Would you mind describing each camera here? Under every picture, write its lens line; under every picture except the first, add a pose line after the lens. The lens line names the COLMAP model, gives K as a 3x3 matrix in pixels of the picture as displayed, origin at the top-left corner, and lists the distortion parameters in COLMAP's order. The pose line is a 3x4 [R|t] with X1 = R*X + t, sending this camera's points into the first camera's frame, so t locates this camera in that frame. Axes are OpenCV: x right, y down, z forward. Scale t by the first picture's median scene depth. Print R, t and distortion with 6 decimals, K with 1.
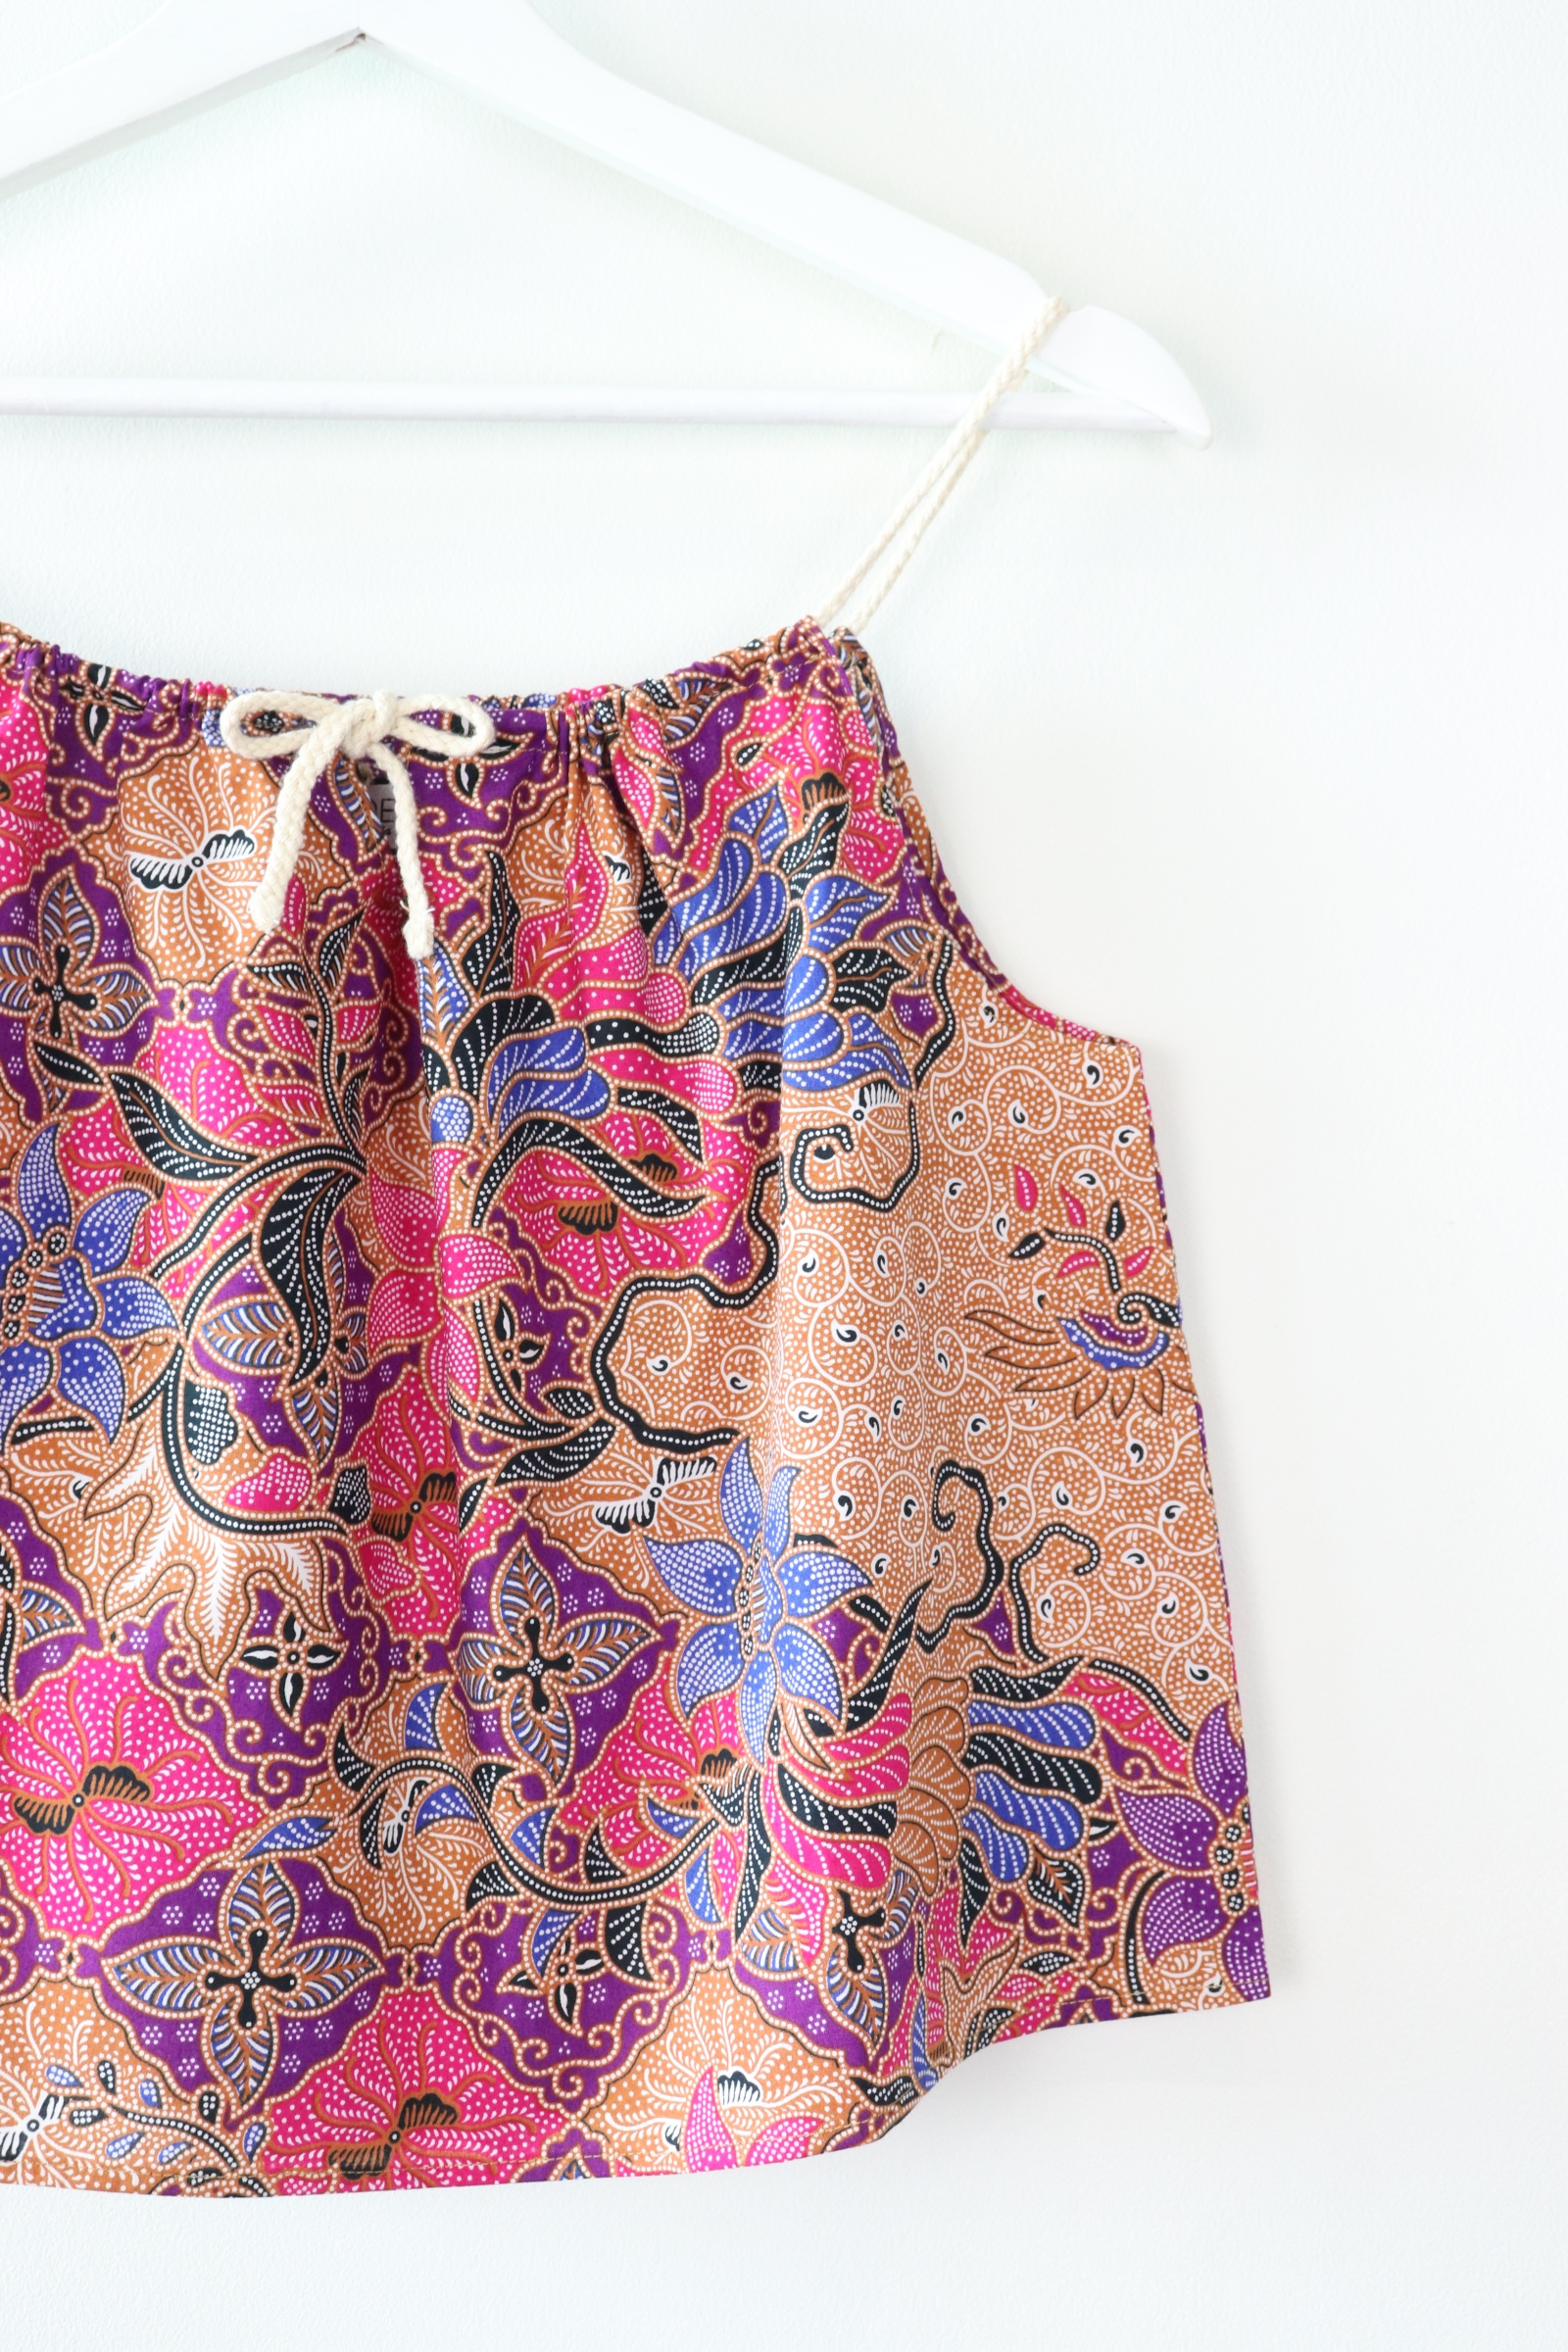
lens RADIAL K [[2865.4, 0, 818.9], [0, 2865.4, 1182.4], [0, 0, 1]] dist [0.074032, 0.000000]
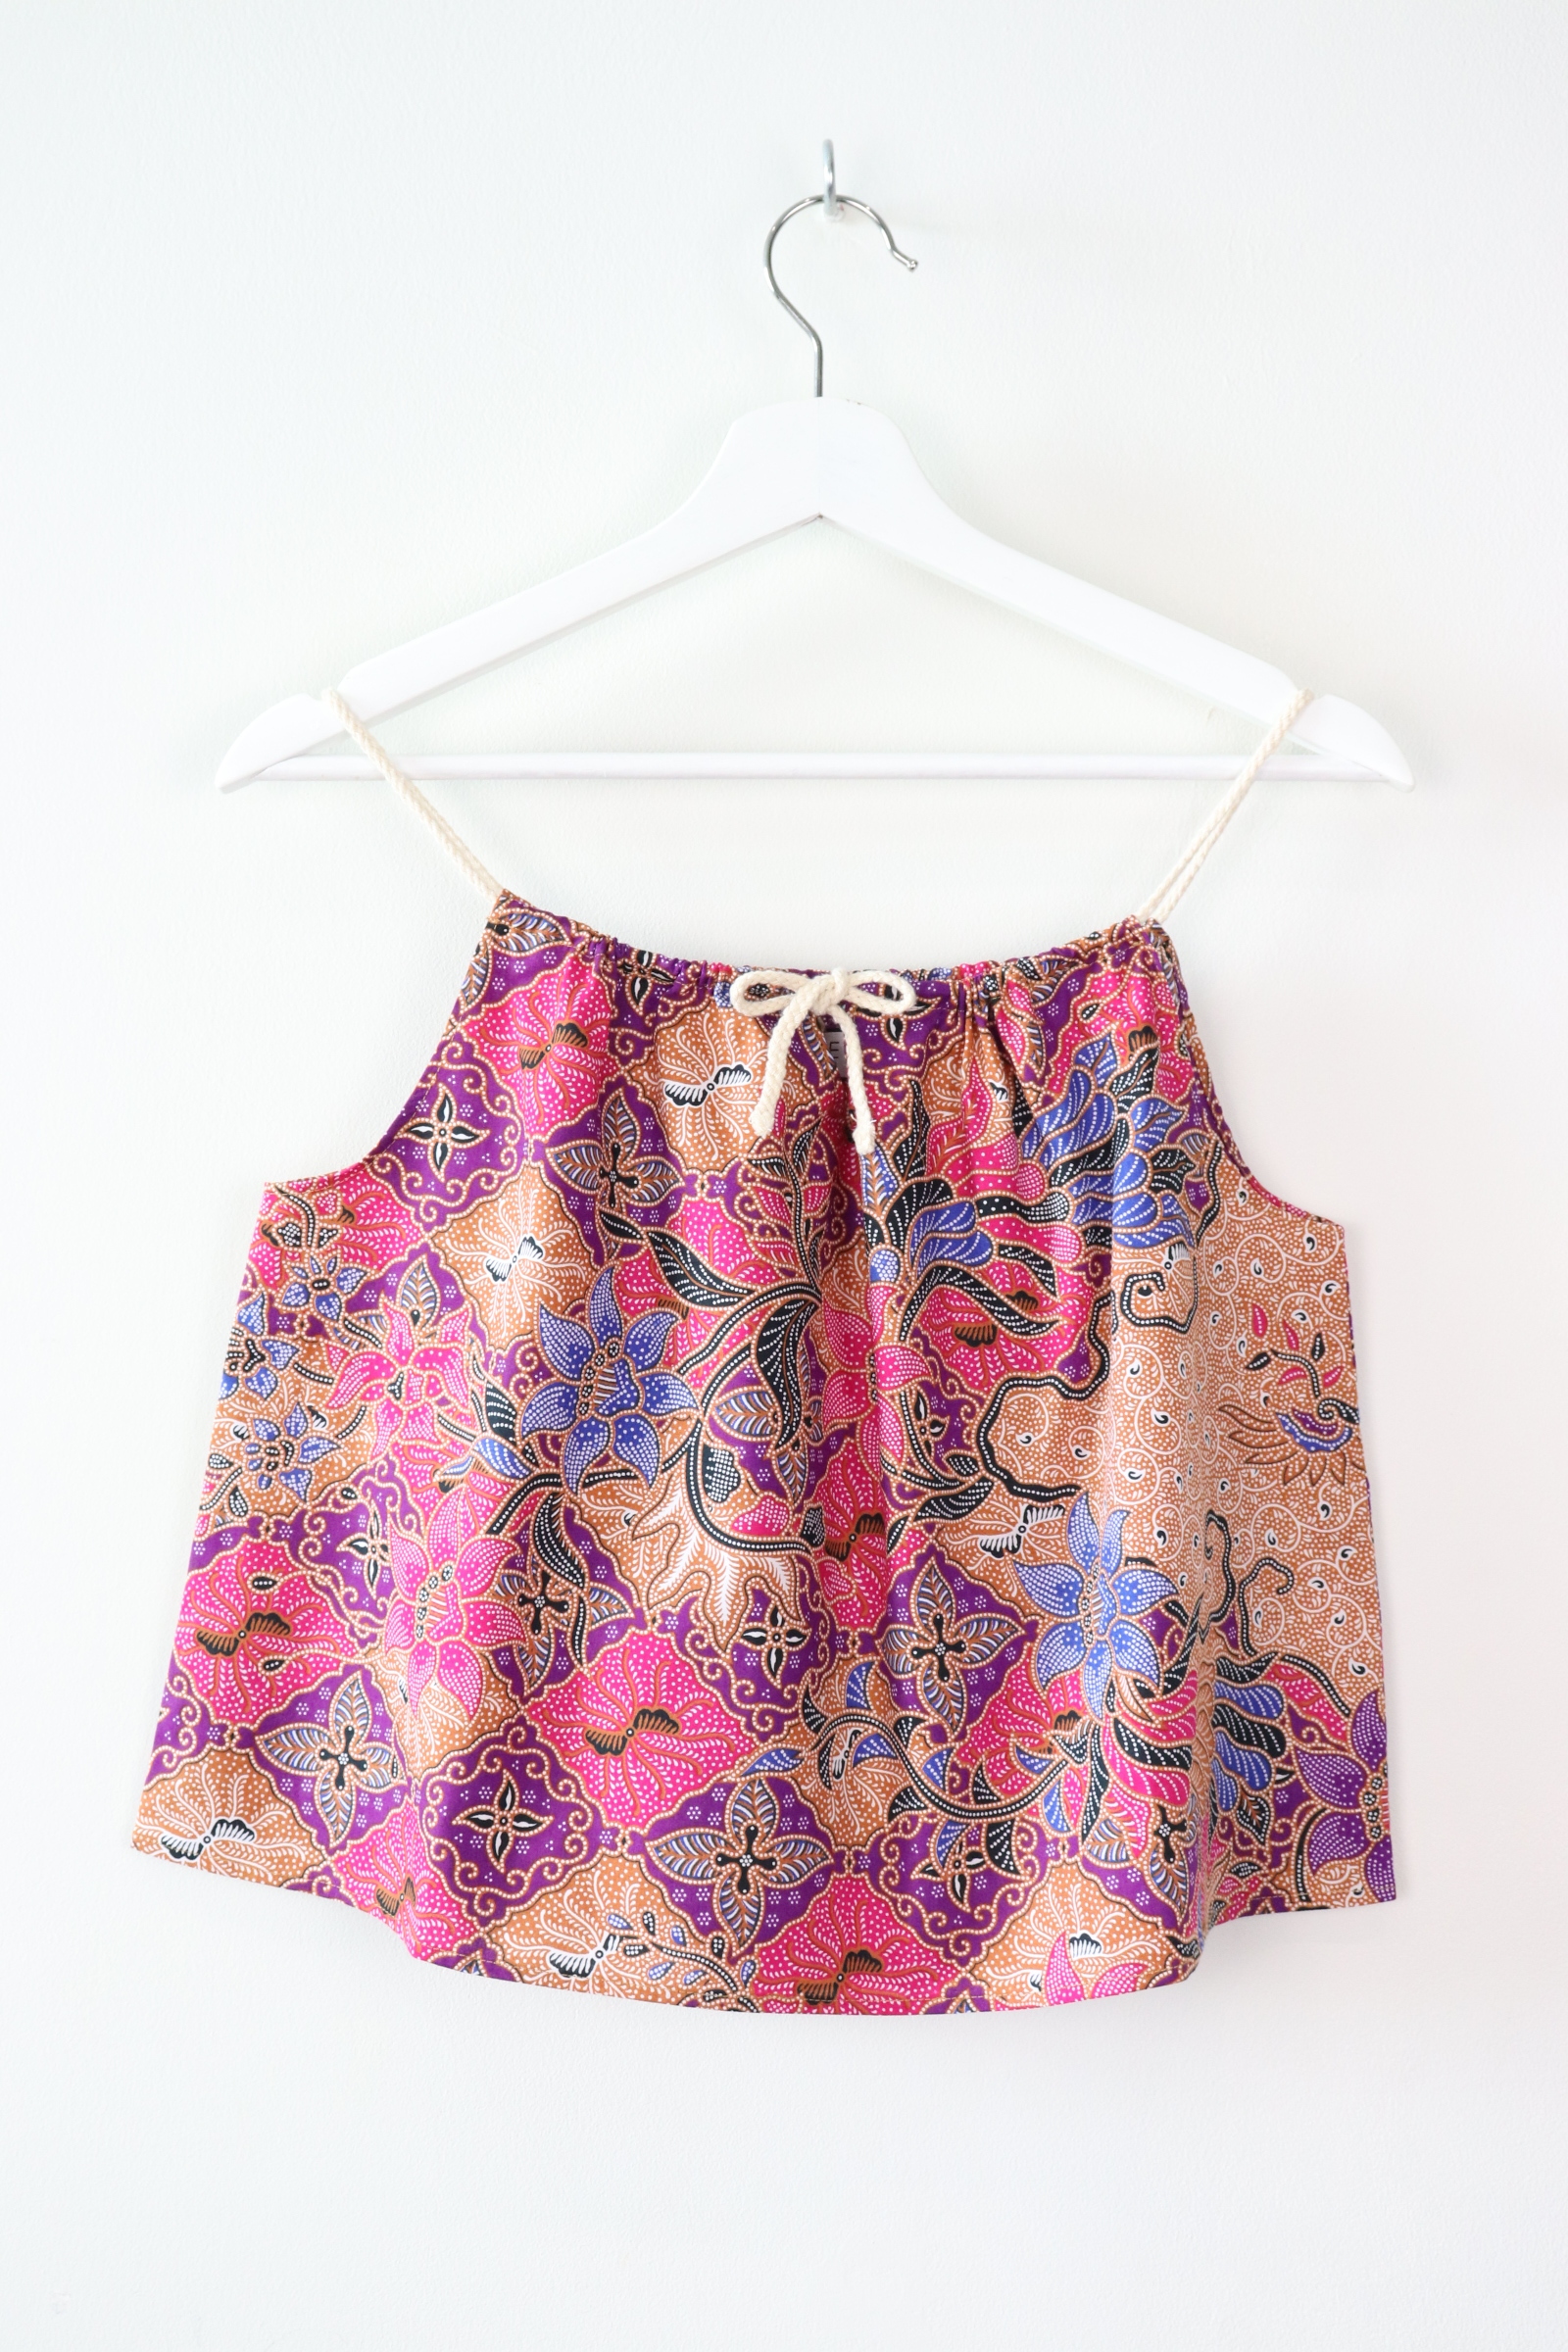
lens RADIAL K [[2865.4, 0, 831.5], [0, 2865.4, 1170.8], [0, 0, 1]] dist [0.074032, 0.000000]
pose [[0.997605, 0.006584, -0.068851, -0.055421], [-0.009583, 0.999015, -0.043323, -0.007025], [0.068498, 0.043879, 0.996686, -0.438551]]
